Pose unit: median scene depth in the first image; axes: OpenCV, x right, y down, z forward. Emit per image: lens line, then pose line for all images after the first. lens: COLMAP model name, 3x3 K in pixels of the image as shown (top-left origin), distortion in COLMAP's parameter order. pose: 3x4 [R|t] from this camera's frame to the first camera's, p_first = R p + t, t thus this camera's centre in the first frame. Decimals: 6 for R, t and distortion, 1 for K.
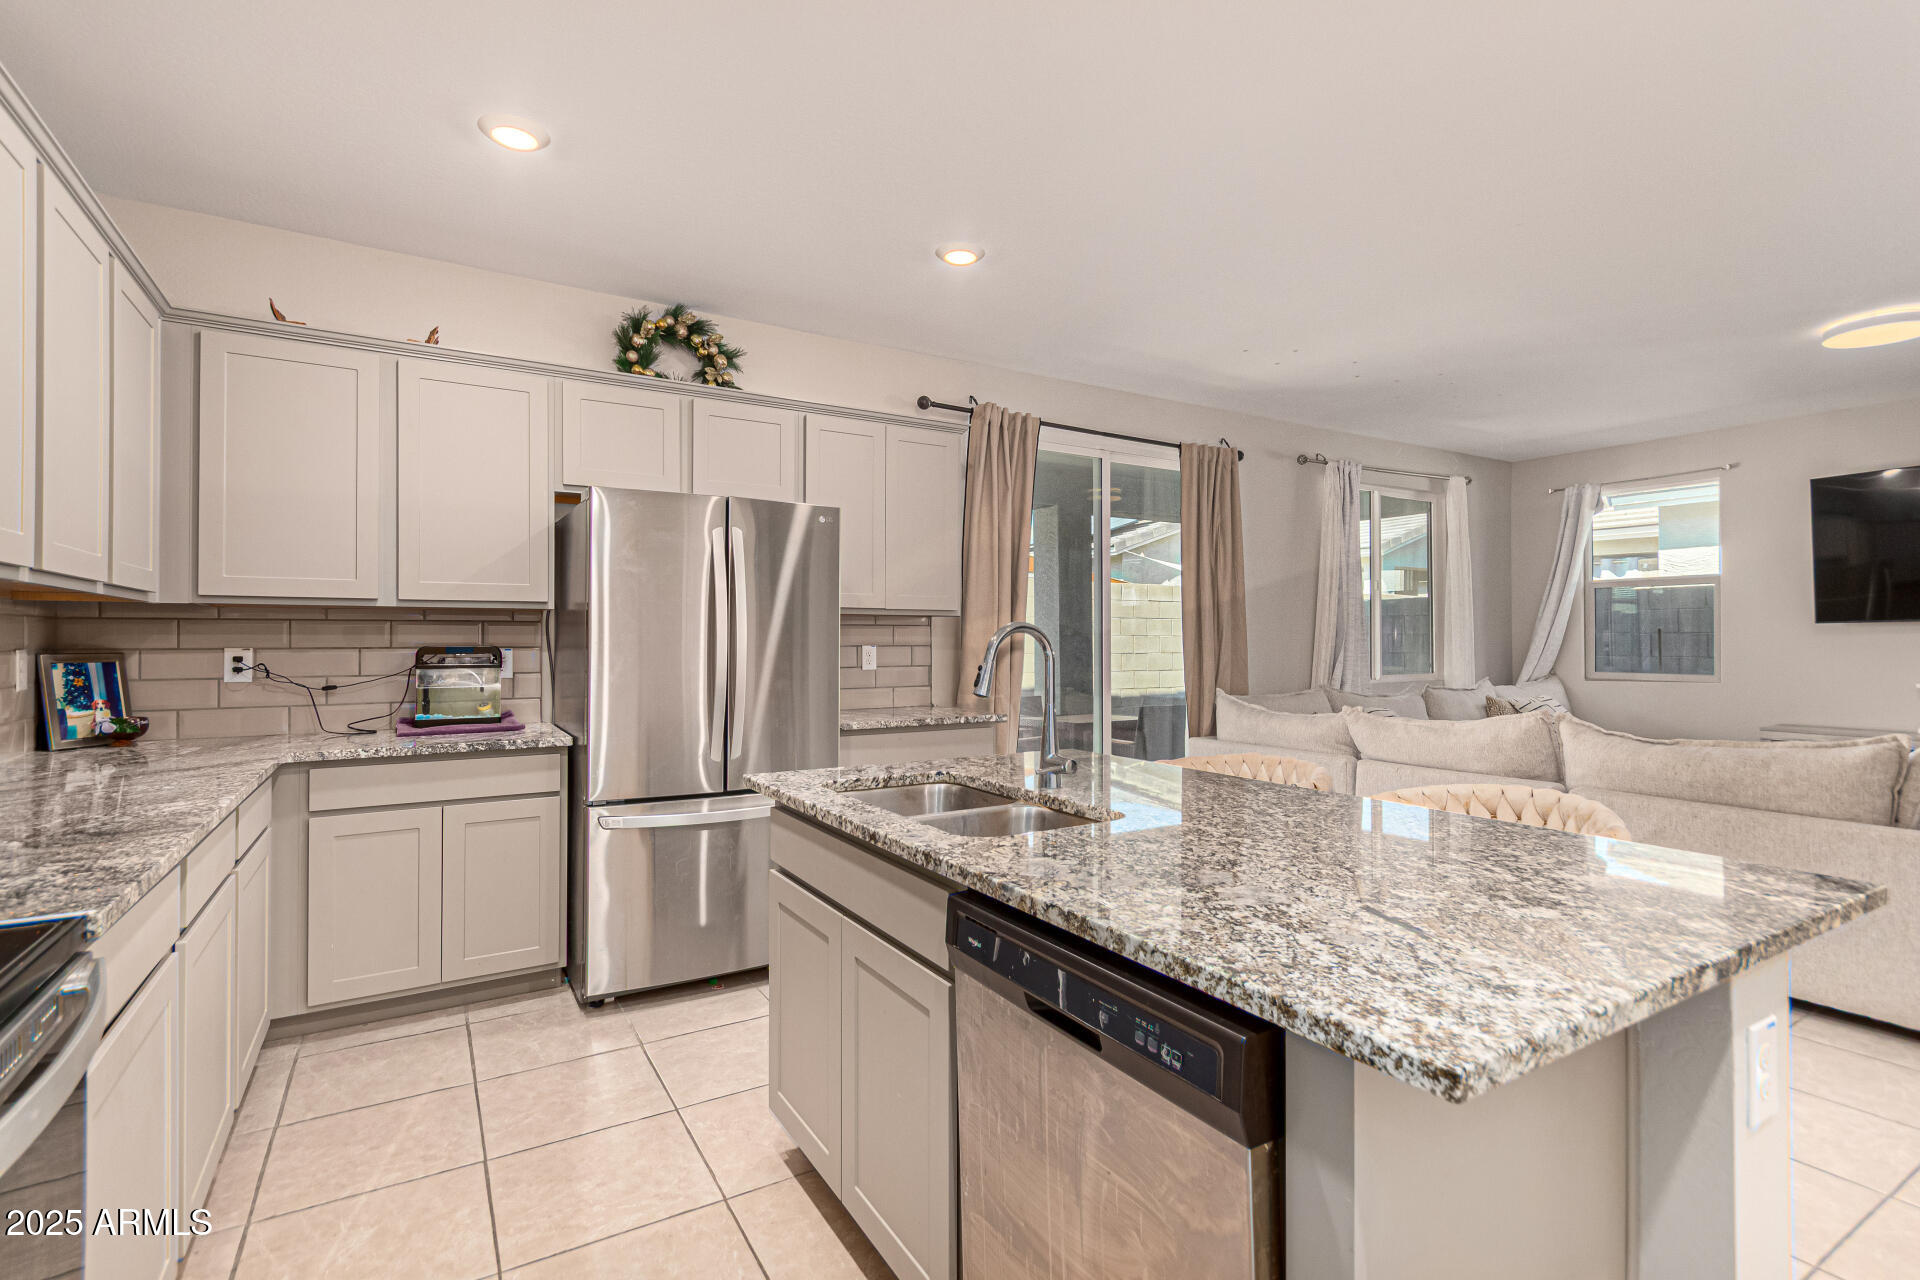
lens RADIAL K [[898.2, 0, 962.7], [0, 898.2, 633.3], [0, 0, 1]] dist [0.011257, -0.001373]
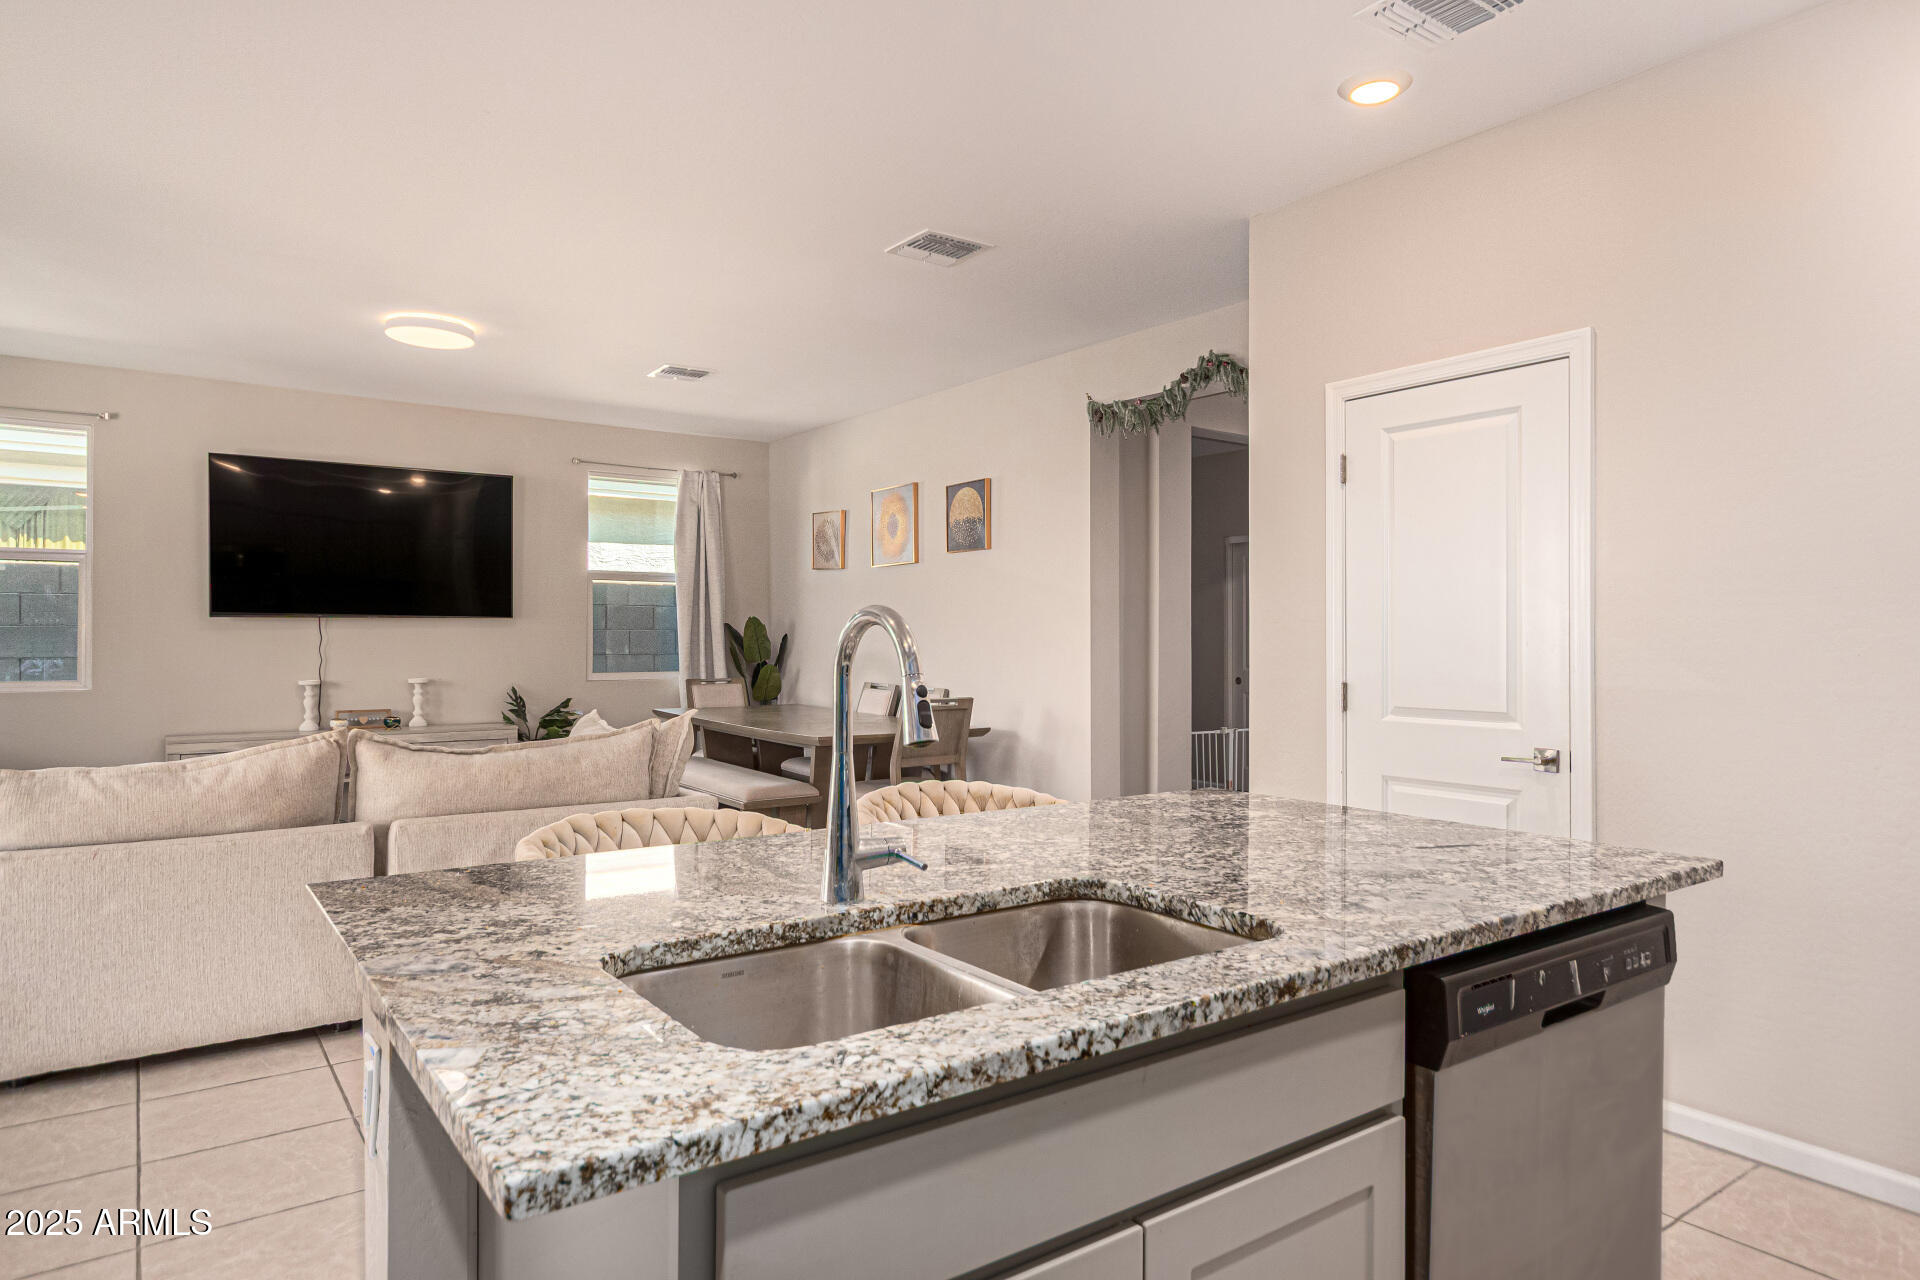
lens RADIAL K [[1147.9, 0, 959.8], [0, 1147.9, 637.1], [0, 0, 1]] dist [-0.005014, -0.001879]
pose [[-0.076805, 0.000949, 0.997046, -0.676658], [-0.011336, 0.999934, -0.001825, 0.008626], [-0.996982, -0.011442, -0.076789, 1.066928]]
